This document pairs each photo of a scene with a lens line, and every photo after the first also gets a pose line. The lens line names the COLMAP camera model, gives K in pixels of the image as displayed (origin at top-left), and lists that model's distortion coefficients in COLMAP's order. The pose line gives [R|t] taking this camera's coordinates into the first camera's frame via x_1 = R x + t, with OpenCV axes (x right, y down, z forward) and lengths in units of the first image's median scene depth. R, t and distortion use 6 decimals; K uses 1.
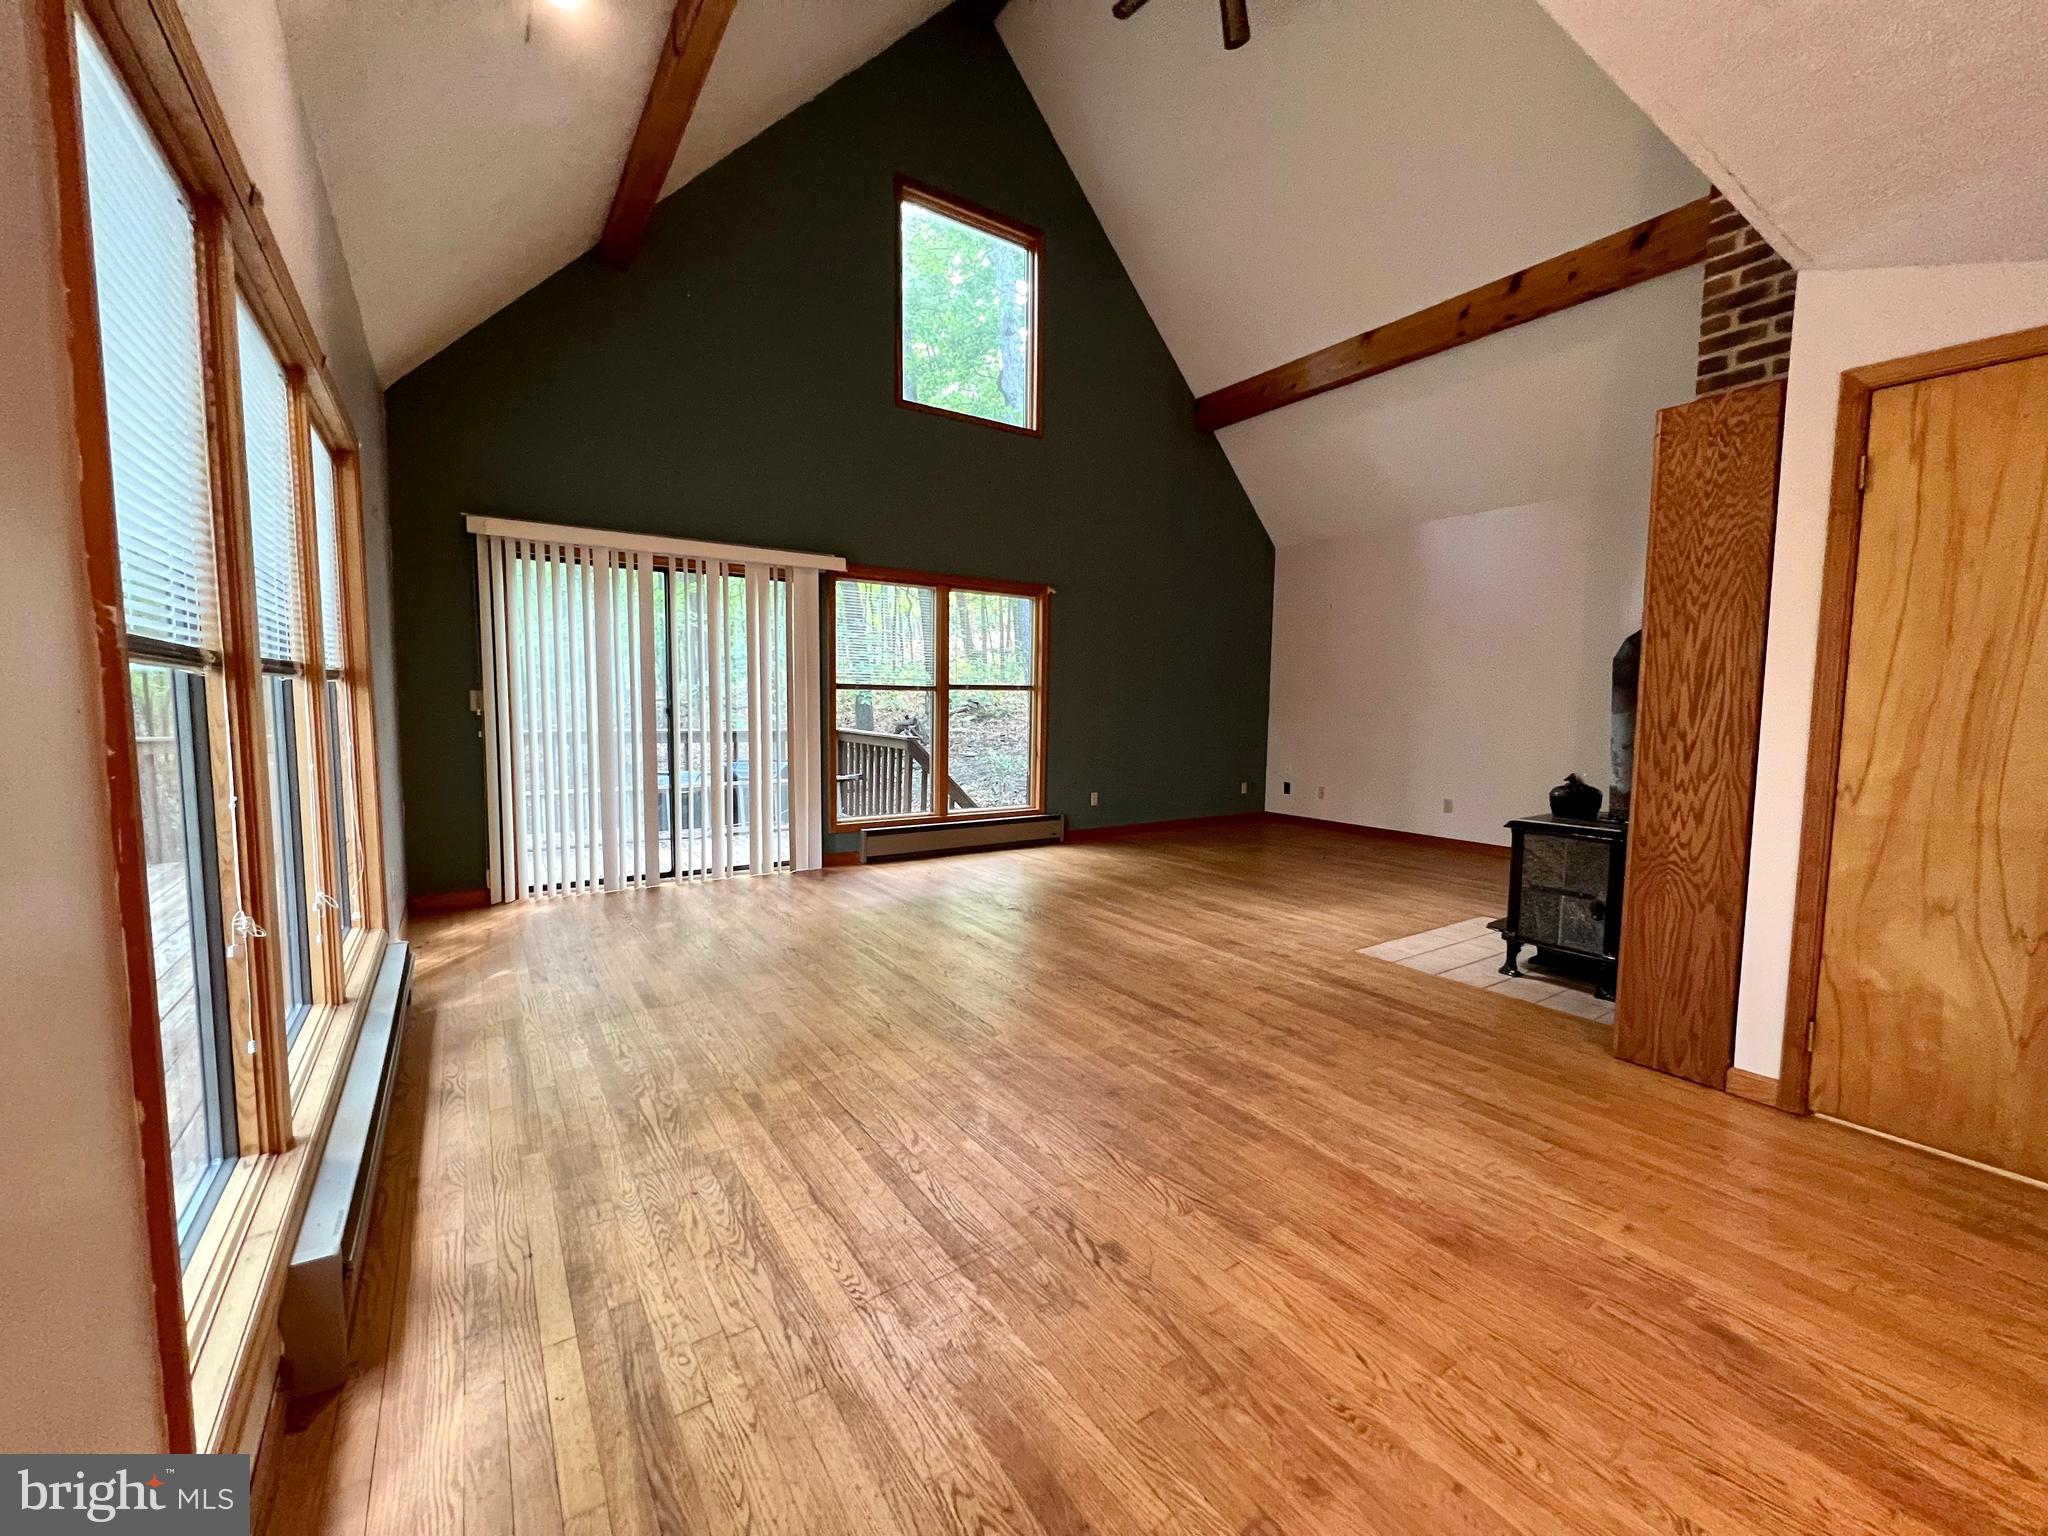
lens RADIAL K [[820.2, 0, 1013.4], [0, 820.2, 772.1], [0, 0, 1]] dist [-0.003604, 0.000891]
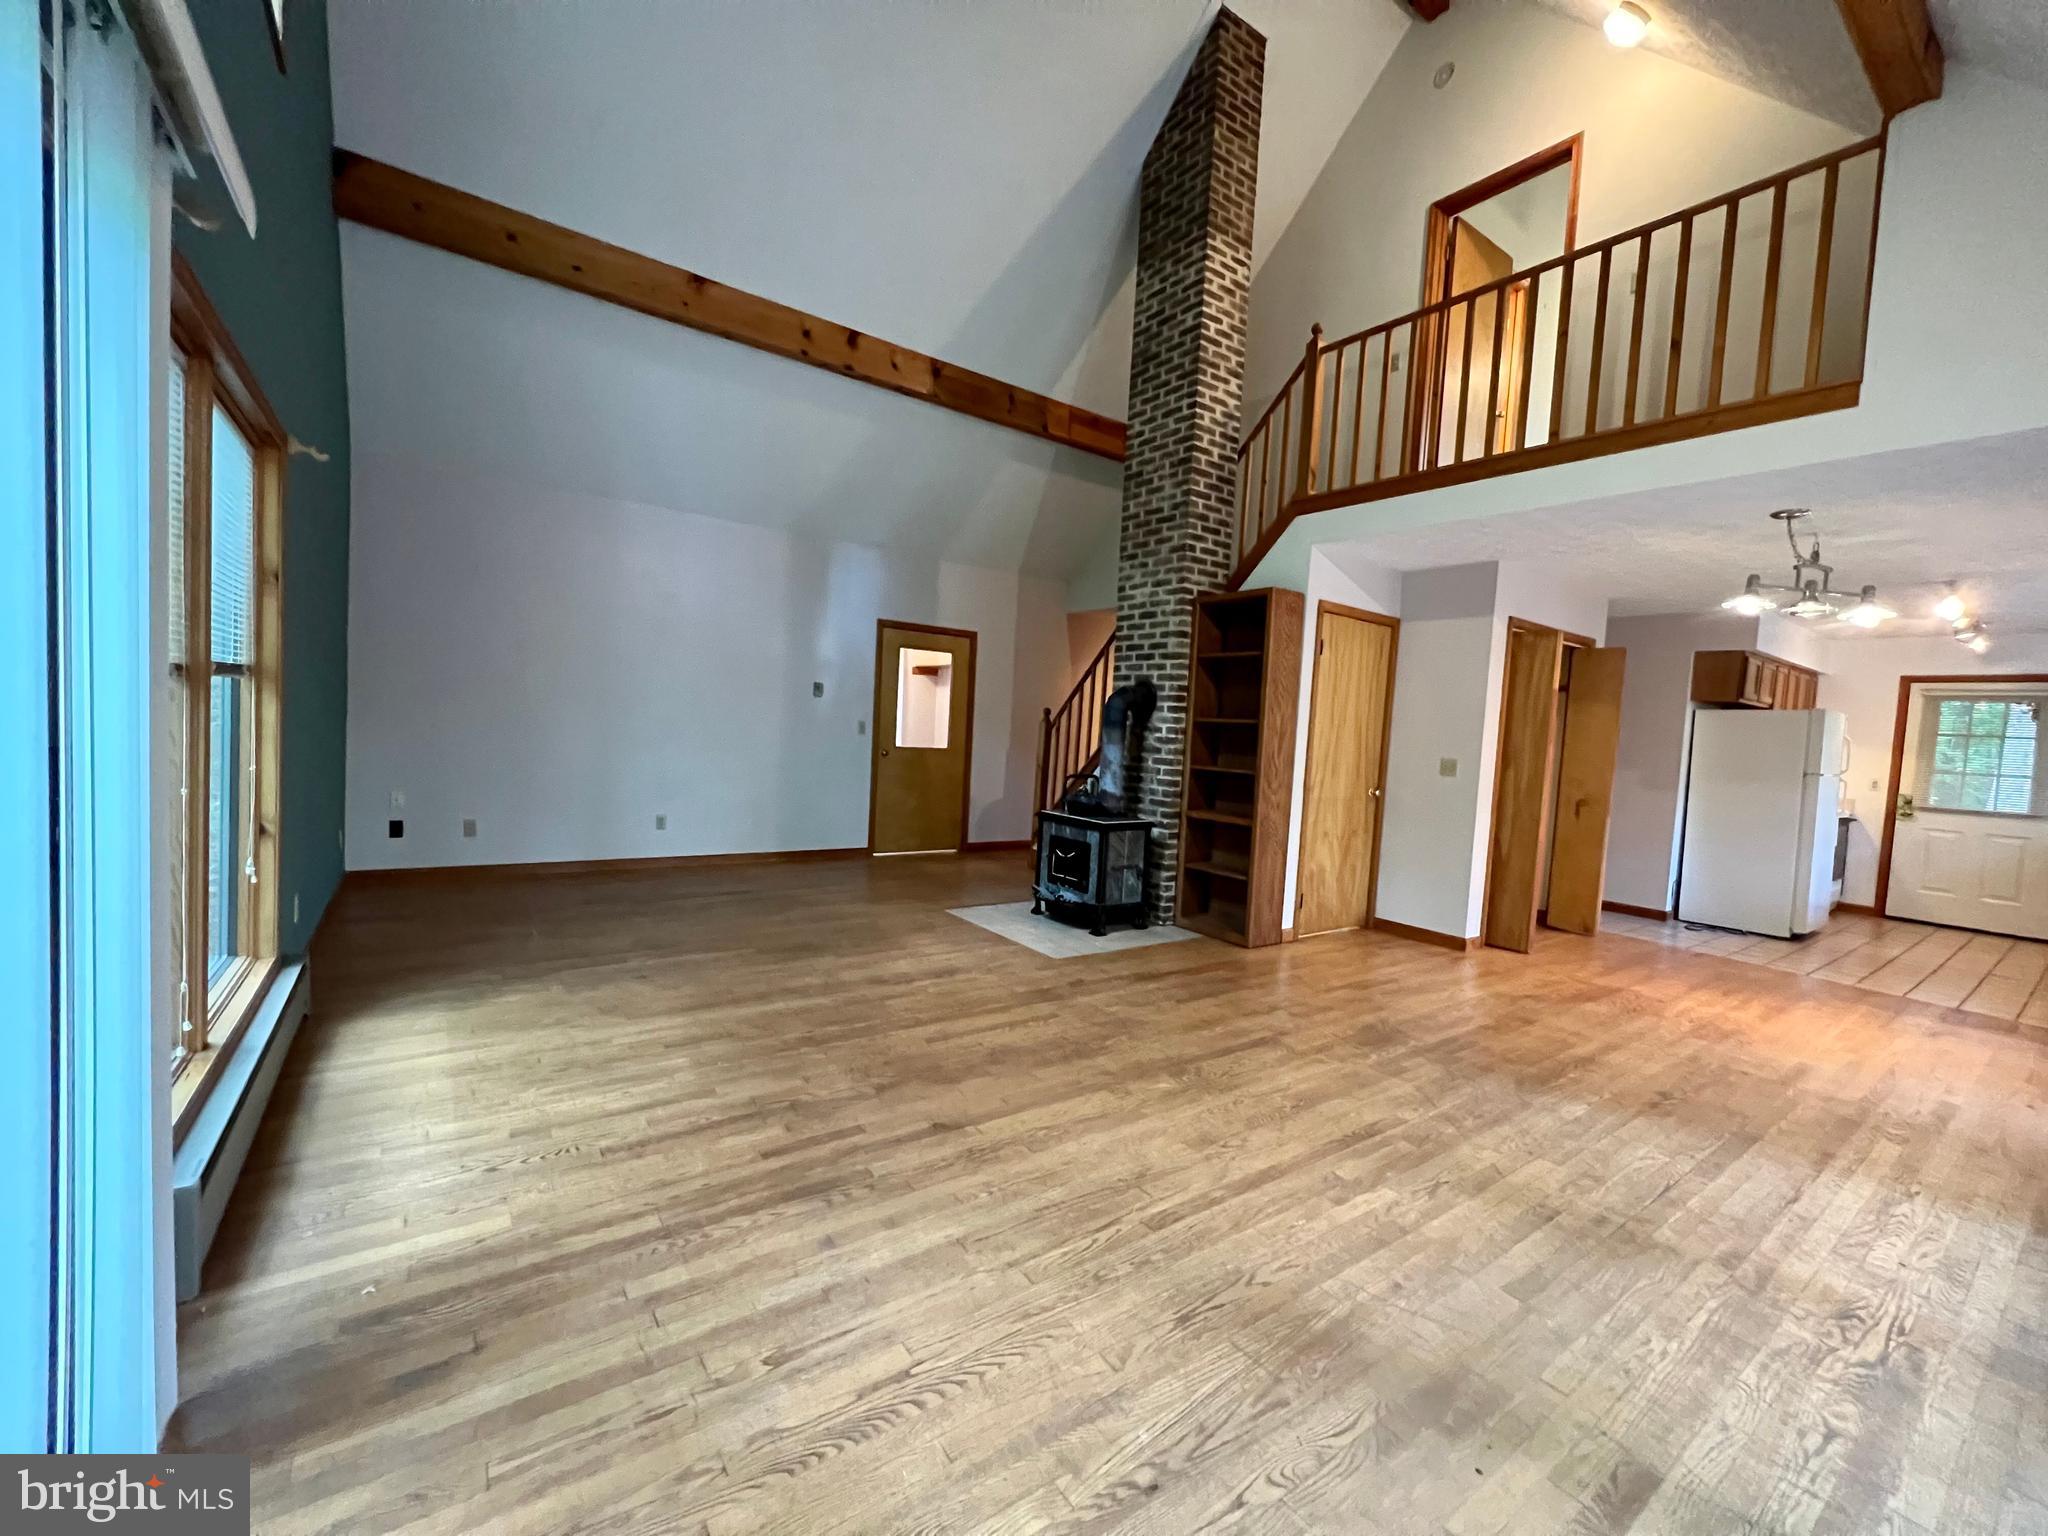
lens RADIAL K [[820.3, 0, 1021.9], [0, 820.3, 767.1], [0, 0, 1]] dist [-0.002627, 0.000710]
pose [[-0.031034, -0.066726, 0.997289, -0.807124], [0.030638, 0.997237, 0.067676, -0.142506], [-0.999049, 0.032655, -0.028904, 1.265311]]
